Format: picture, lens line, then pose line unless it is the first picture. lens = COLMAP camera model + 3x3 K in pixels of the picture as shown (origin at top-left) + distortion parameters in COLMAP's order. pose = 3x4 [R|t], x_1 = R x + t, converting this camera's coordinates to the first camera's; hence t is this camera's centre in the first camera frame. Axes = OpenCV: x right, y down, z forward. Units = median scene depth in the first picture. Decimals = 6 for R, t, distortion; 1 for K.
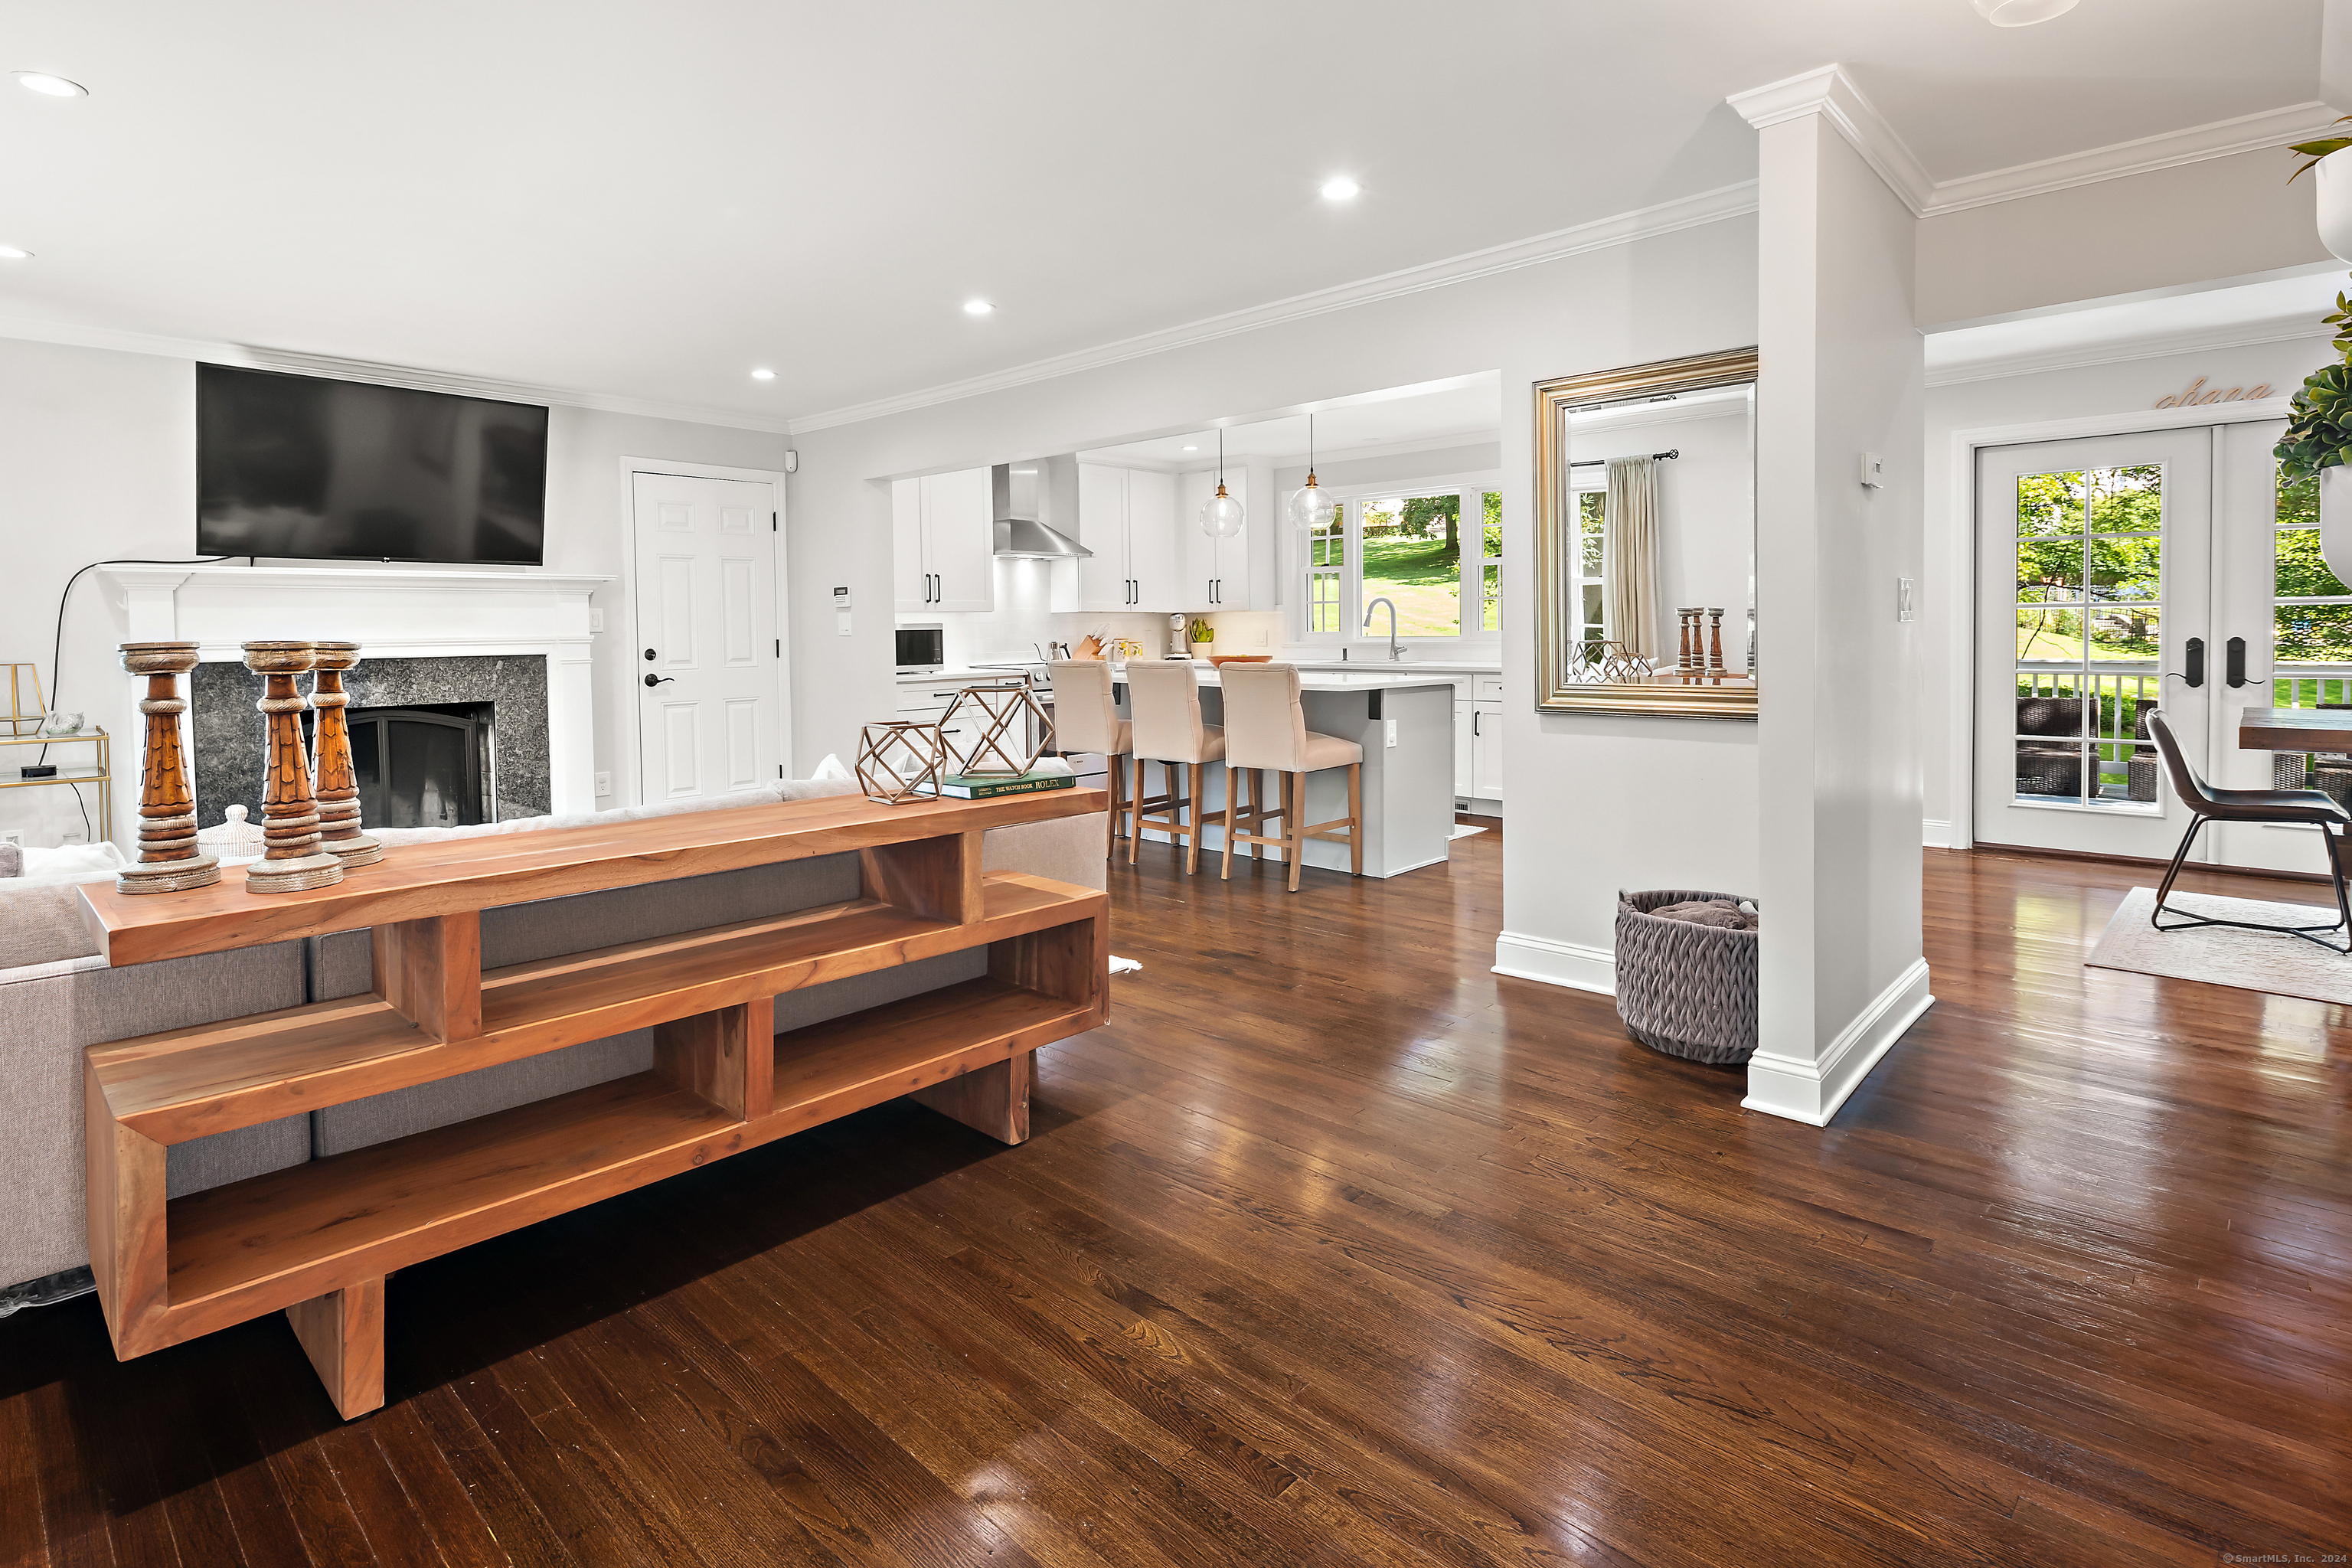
lens RADIAL K [[1149.3, 0, 1152.5], [0, 1149.3, 654.8], [0, 0, 1]] dist [0.000567, -0.001658]
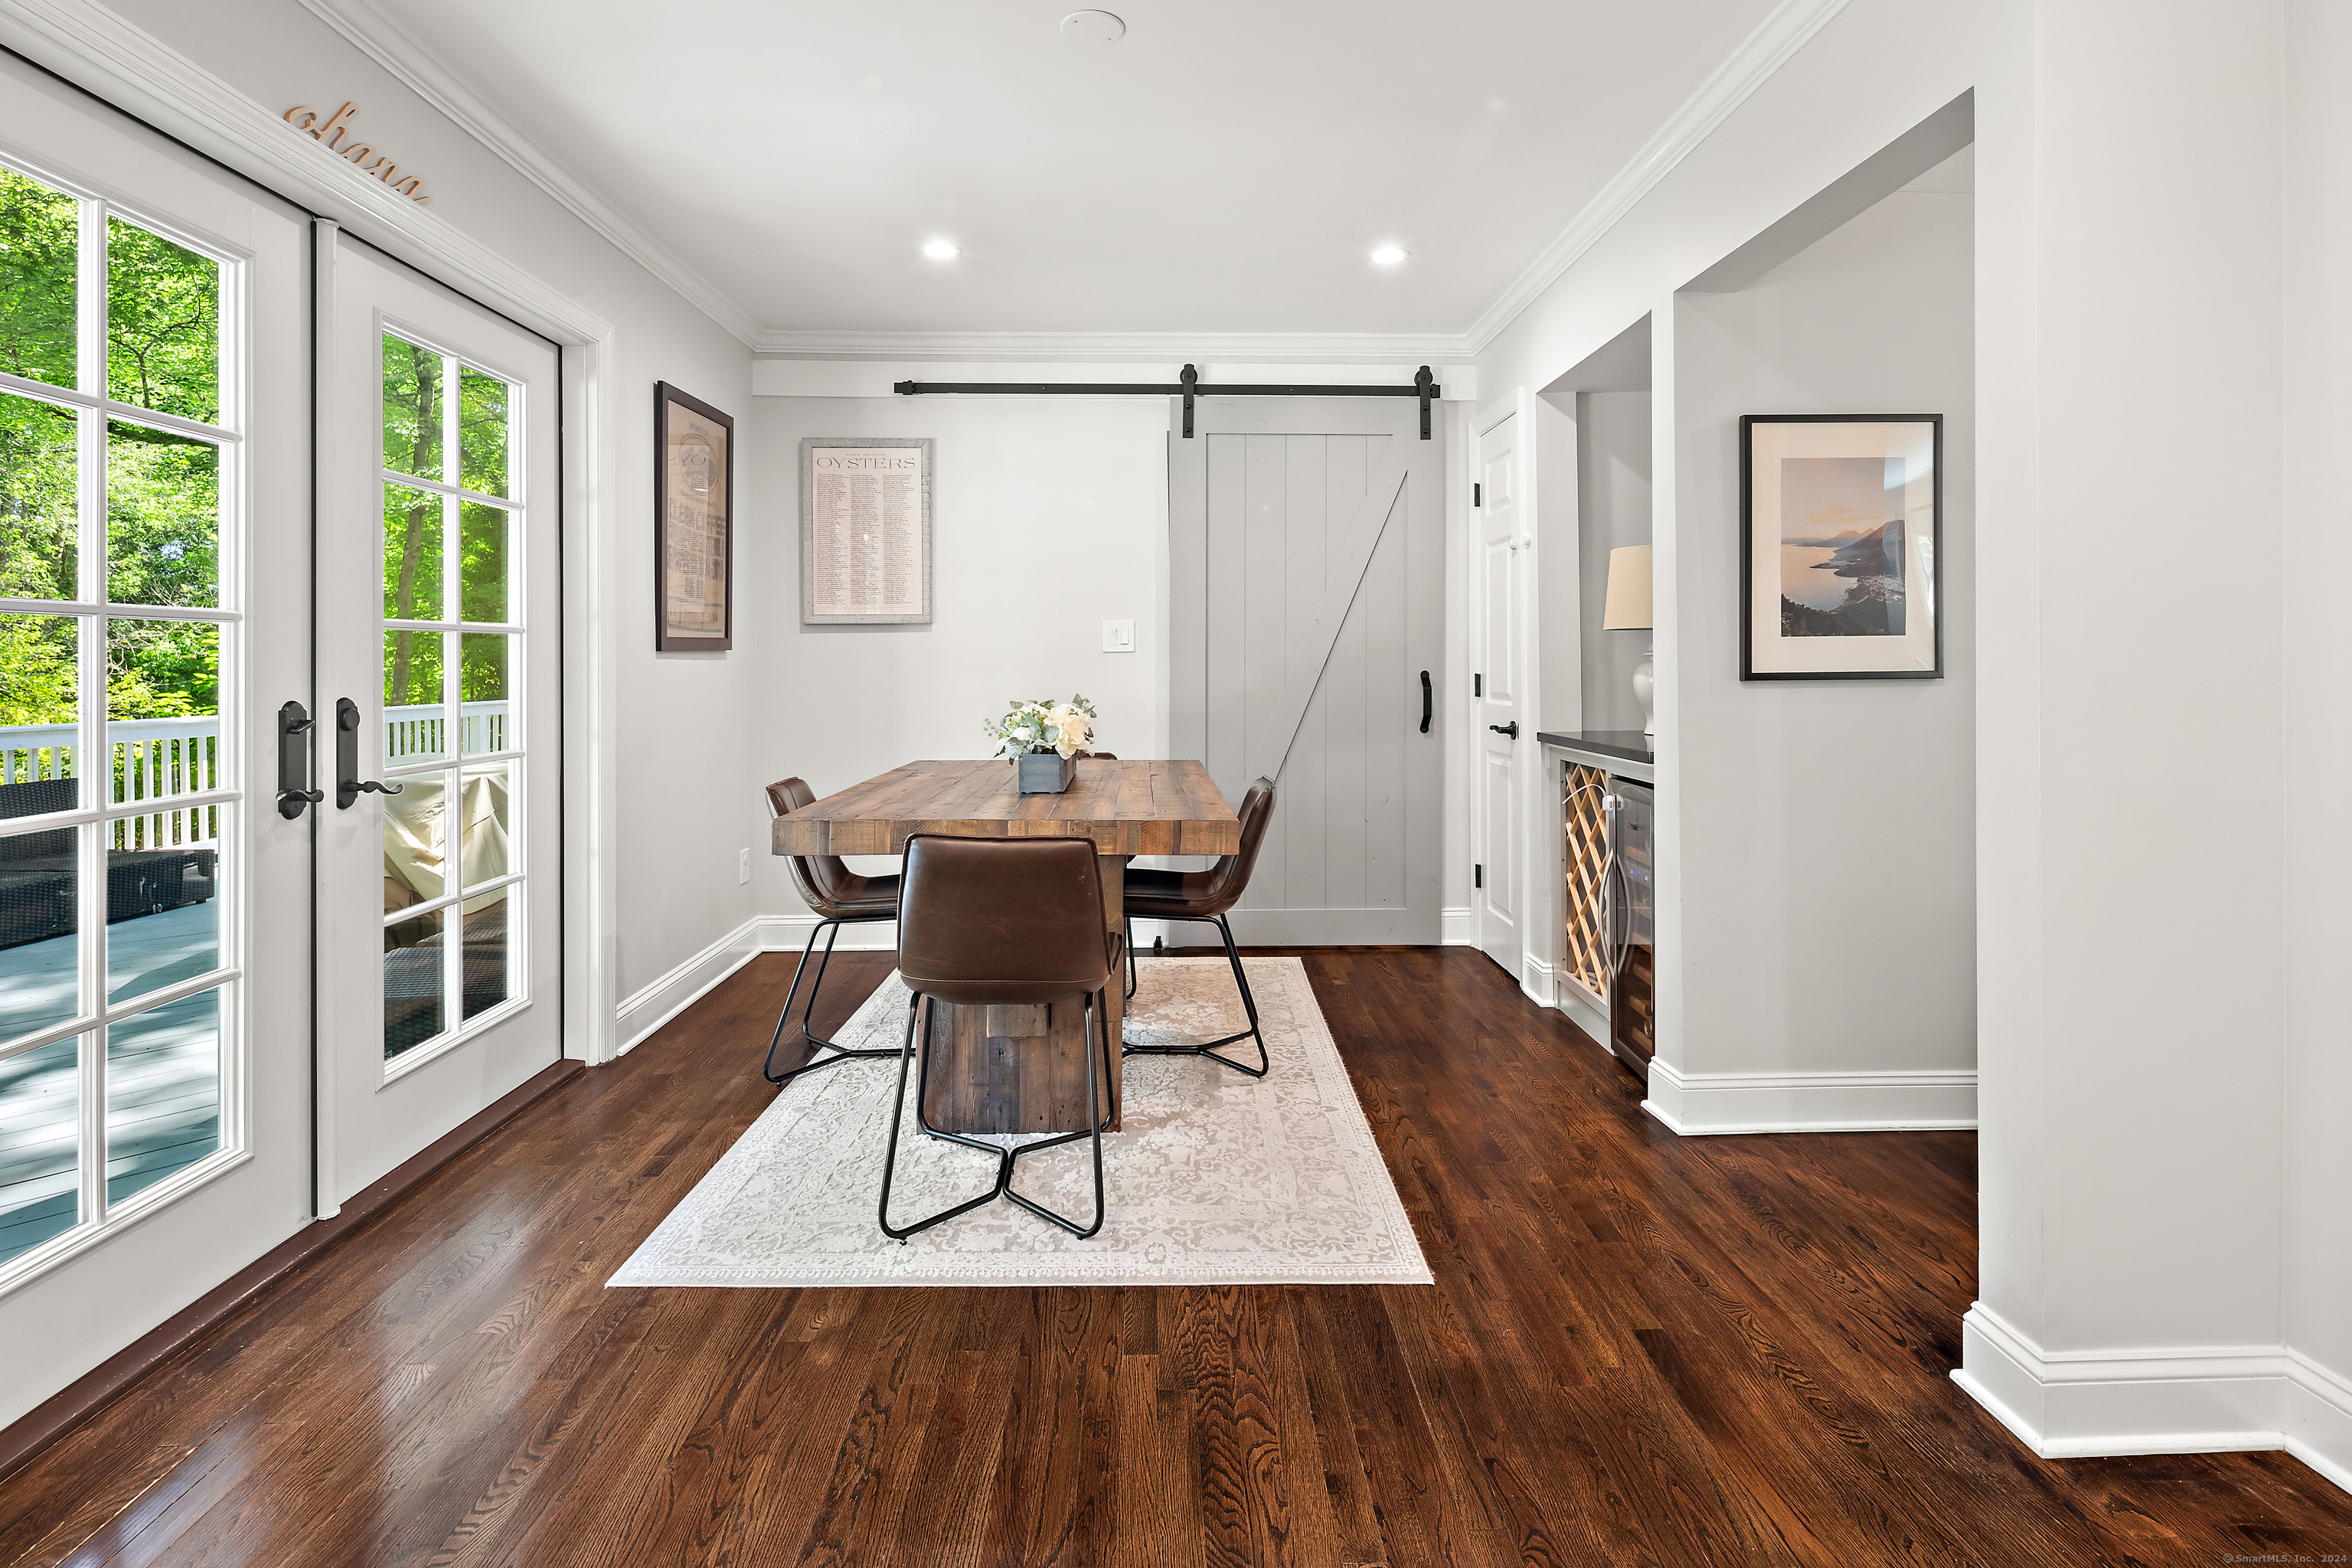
lens RADIAL K [[1147.5, 0, 1179.0], [0, 1147.5, 660.5], [0, 0, 1]] dist [0.006911, -0.005084]
pose [[-0.703525, 0.018002, 0.710442, 0.337630], [0.030767, 0.999513, 0.005140, -0.019560], [-0.710004, 0.025474, -0.703737, 0.947635]]
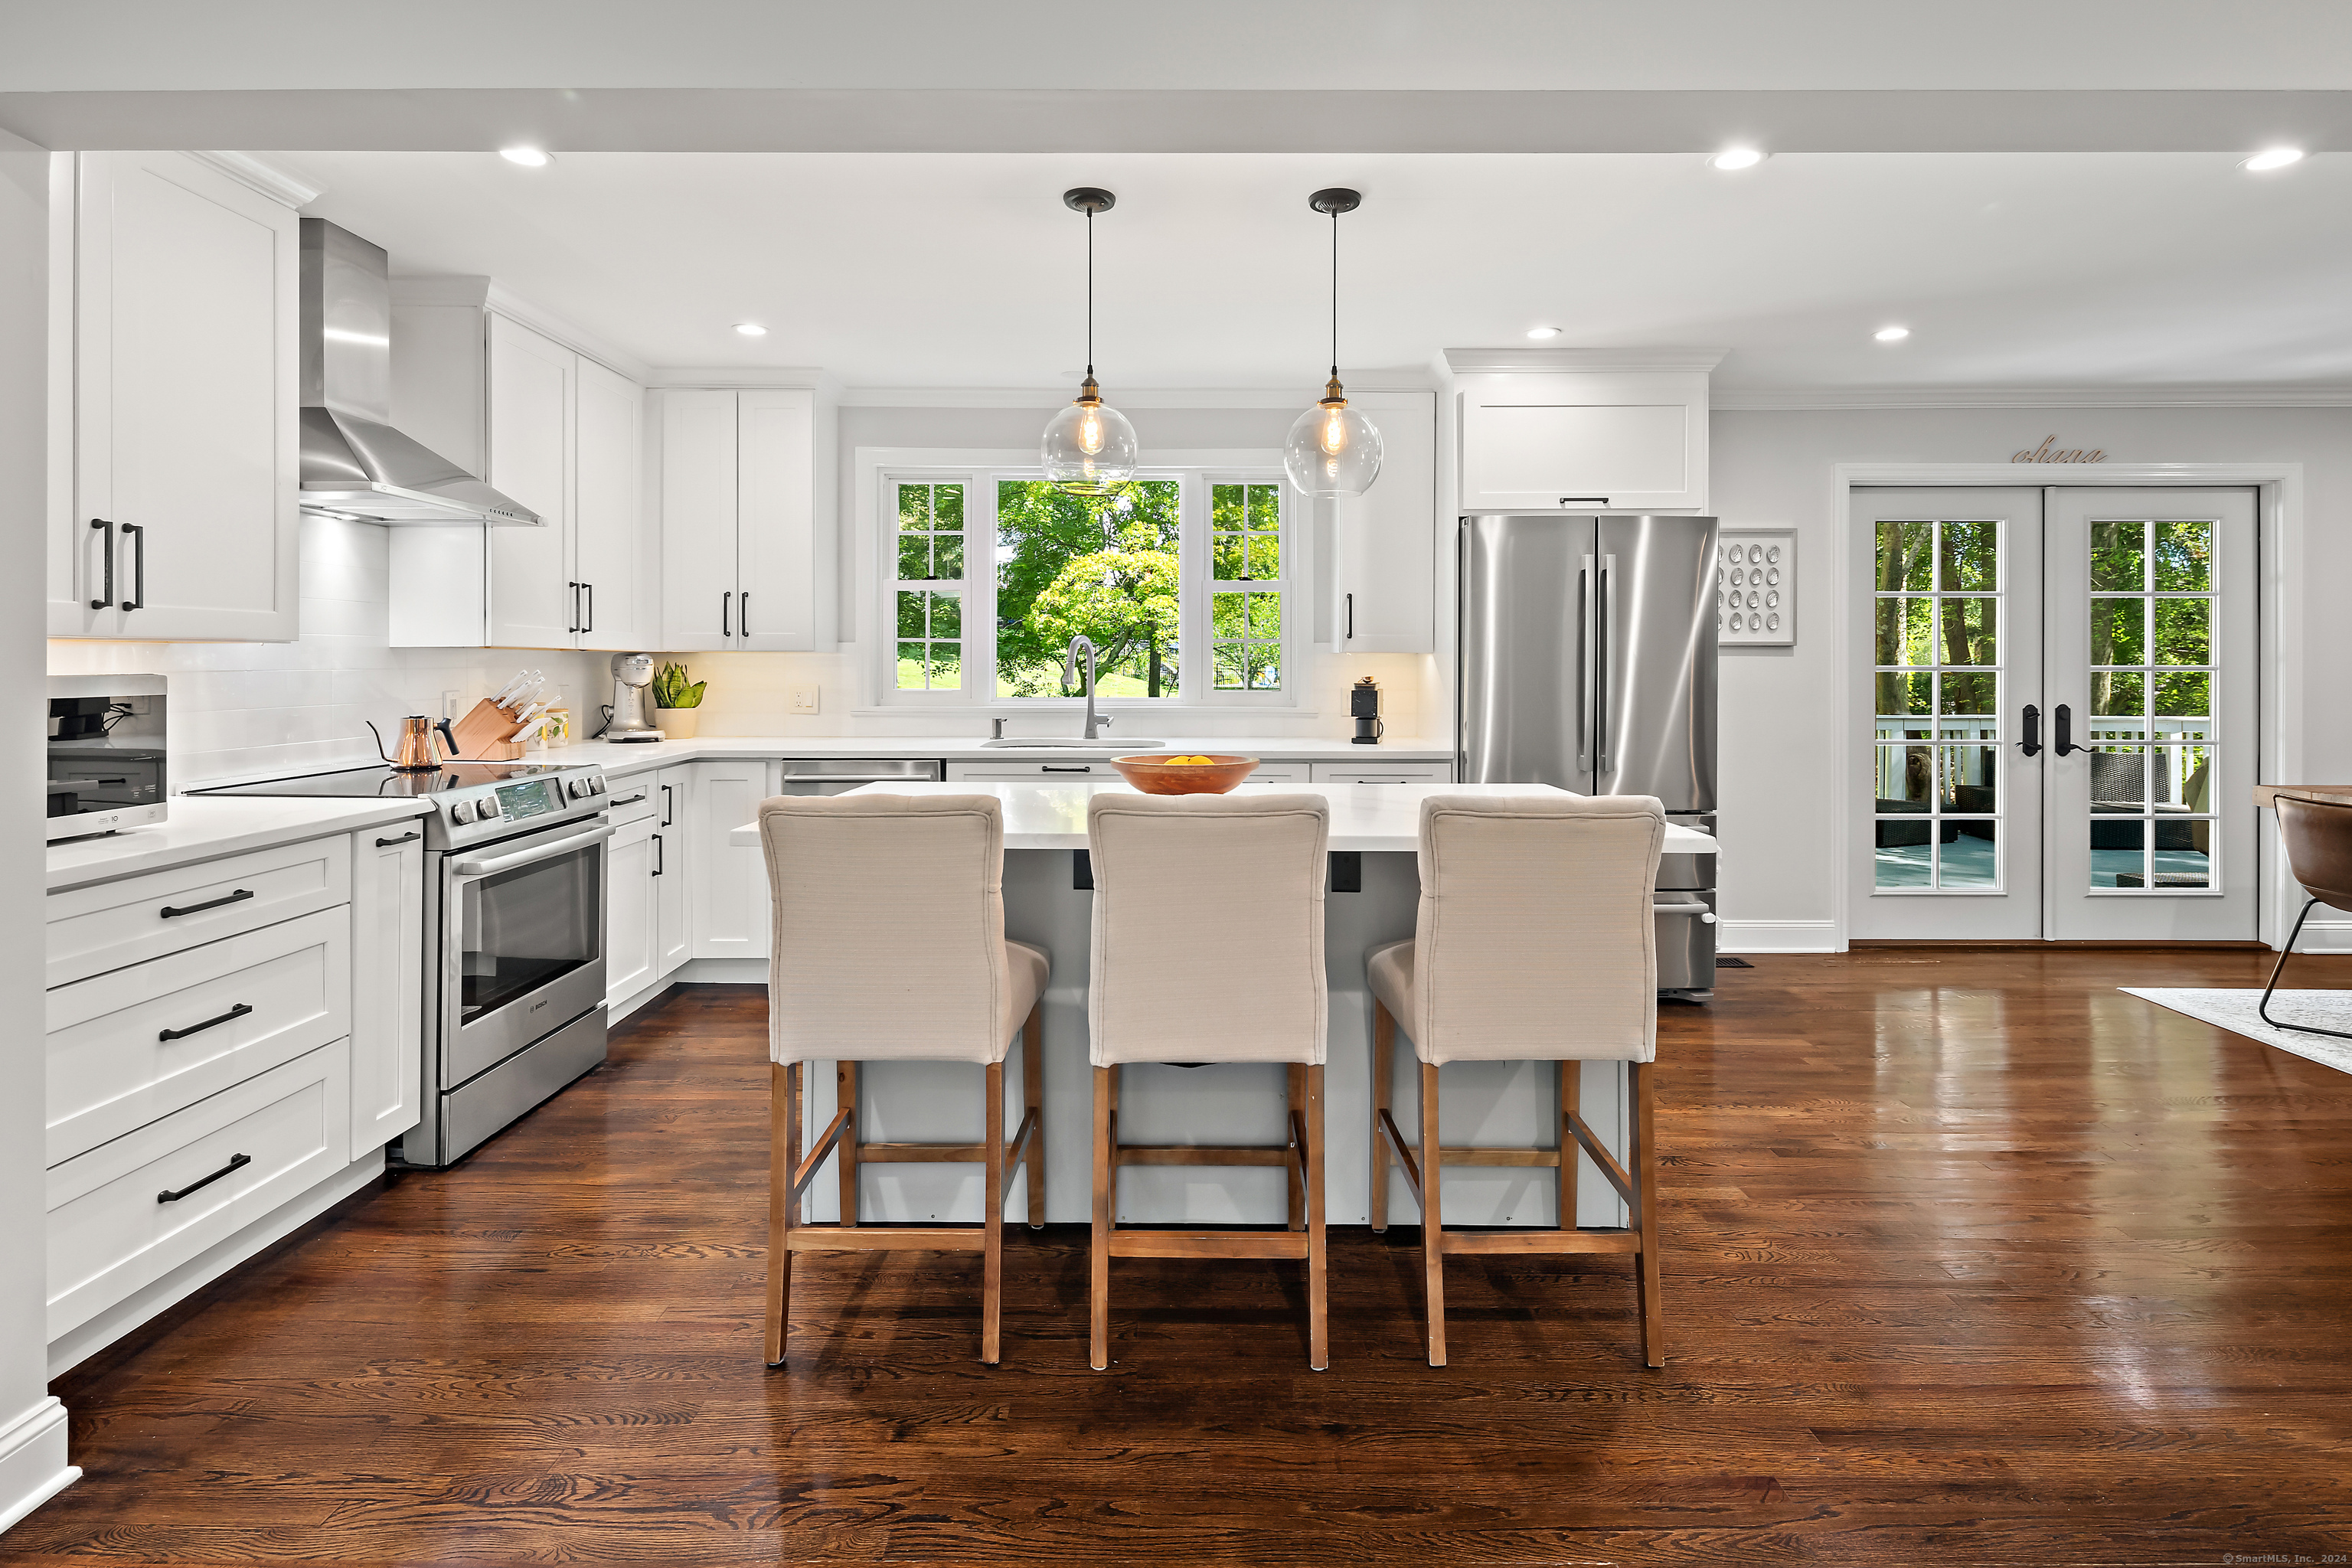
lens RADIAL K [[1147.5, 0, 1195.0], [0, 1147.5, 664.5], [0, 0, 1]] dist [0.006911, -0.005084]
pose [[0.728237, 0.012674, 0.685208, -0.232465], [0.006267, 0.999664, -0.025150, -0.025524], [-0.685297, 0.022609, 0.727913, 0.691757]]
